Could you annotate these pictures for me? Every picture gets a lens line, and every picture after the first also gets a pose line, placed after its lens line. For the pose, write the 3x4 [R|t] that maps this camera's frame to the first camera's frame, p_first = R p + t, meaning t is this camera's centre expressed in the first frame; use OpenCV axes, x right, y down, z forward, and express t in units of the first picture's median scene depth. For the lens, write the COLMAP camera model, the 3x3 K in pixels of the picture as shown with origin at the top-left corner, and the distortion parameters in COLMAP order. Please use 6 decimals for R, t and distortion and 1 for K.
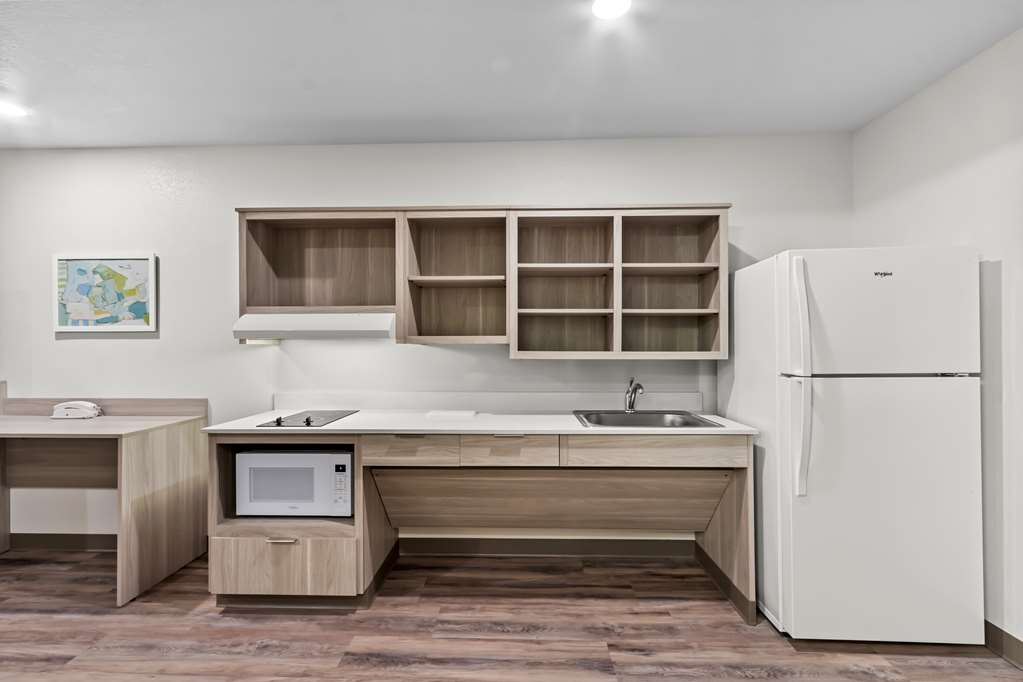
lens RADIAL K [[498.9, 0, 515.0], [0, 498.9, 345.7], [0, 0, 1]] dist [0.001440, 0.000039]
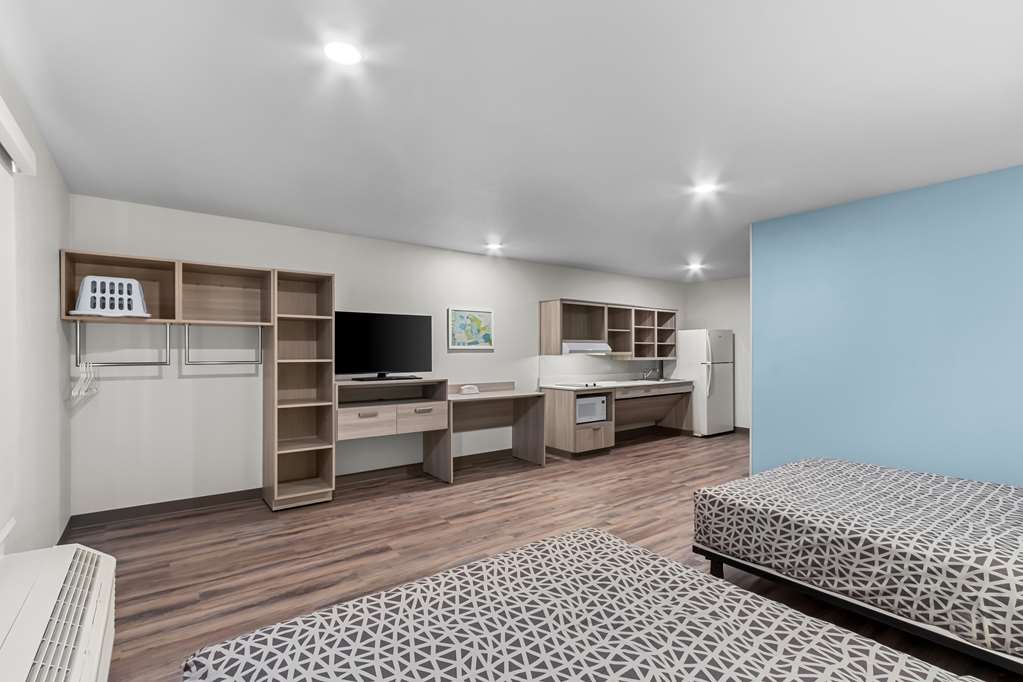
lens RADIAL K [[463.0, 0, 517.6], [0, 463.0, 349.0], [0, 0, 1]] dist [0.000369, 0.000067]
pose [[0.762719, 0.003271, 0.646721, -1.837567], [0.001399, 0.999977, -0.006708, -0.016054], [-0.646728, 0.006021, 0.762697, -0.467969]]
